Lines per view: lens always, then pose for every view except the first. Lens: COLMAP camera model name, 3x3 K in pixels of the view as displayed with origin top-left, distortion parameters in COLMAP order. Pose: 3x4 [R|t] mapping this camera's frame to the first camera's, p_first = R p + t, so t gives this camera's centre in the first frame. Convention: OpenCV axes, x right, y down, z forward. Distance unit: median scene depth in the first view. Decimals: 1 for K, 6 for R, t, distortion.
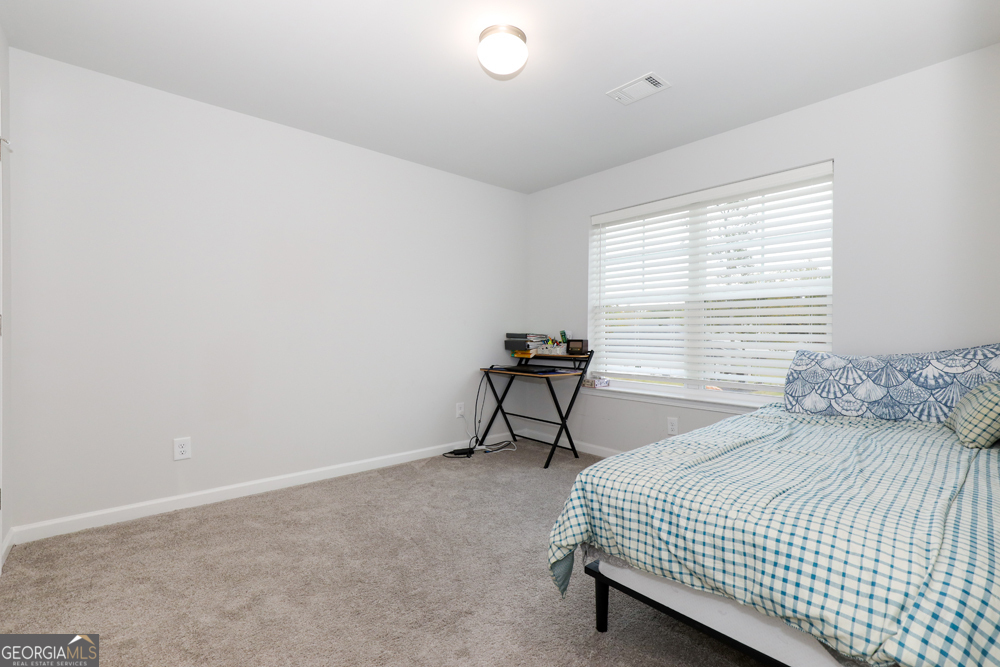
lens RADIAL K [[460.6, 0, 510.3], [0, 460.6, 327.8], [0, 0, 1]] dist [-0.004157, -0.000546]
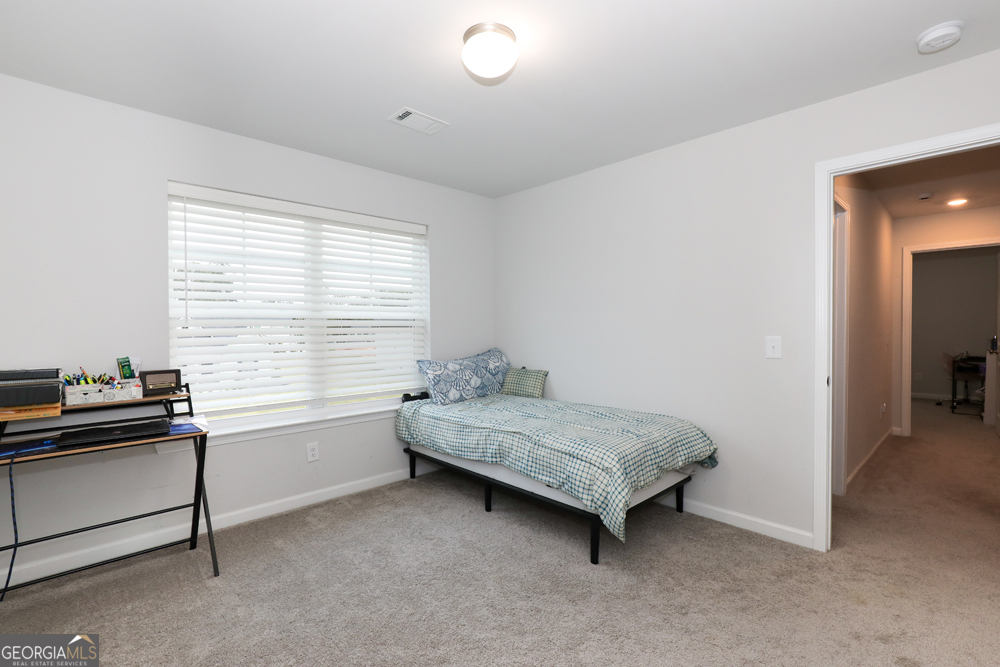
lens RADIAL K [[460.6, 0, 510.3], [0, 460.6, 327.8], [0, 0, 1]] dist [-0.004157, -0.000546]
pose [[-0.064916, 0.000416, 0.997891, -0.636696], [0.001248, 0.999999, -0.000336, -0.039960], [-0.997890, 0.001224, -0.064917, 0.700884]]
